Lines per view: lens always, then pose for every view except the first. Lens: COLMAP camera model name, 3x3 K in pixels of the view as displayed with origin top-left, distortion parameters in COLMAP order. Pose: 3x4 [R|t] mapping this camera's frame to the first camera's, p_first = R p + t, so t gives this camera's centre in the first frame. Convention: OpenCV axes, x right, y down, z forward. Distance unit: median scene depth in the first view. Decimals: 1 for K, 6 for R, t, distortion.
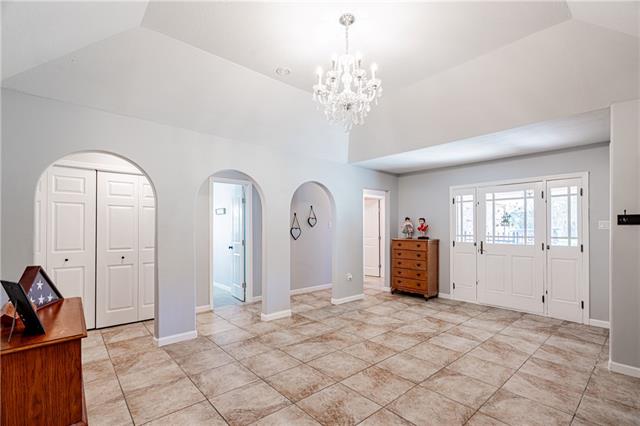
lens RADIAL K [[293.5, 0, 327.5], [0, 293.5, 227.4], [0, 0, 1]] dist [-0.006090, 0.001285]
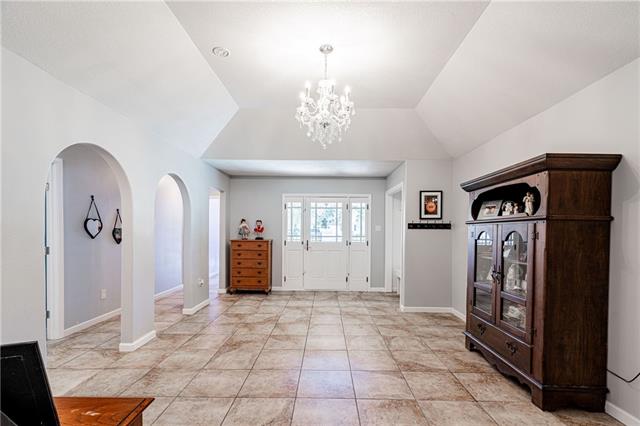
lens RADIAL K [[293.5, 0, 327.4], [0, 293.5, 234.1], [0, 0, 1]] dist [-0.006090, 0.001285]
pose [[0.666569, -0.006408, 0.745416, -0.364937], [-0.009827, 0.999801, 0.017382, -0.001803], [-0.745379, -0.018911, 0.666373, 0.102601]]
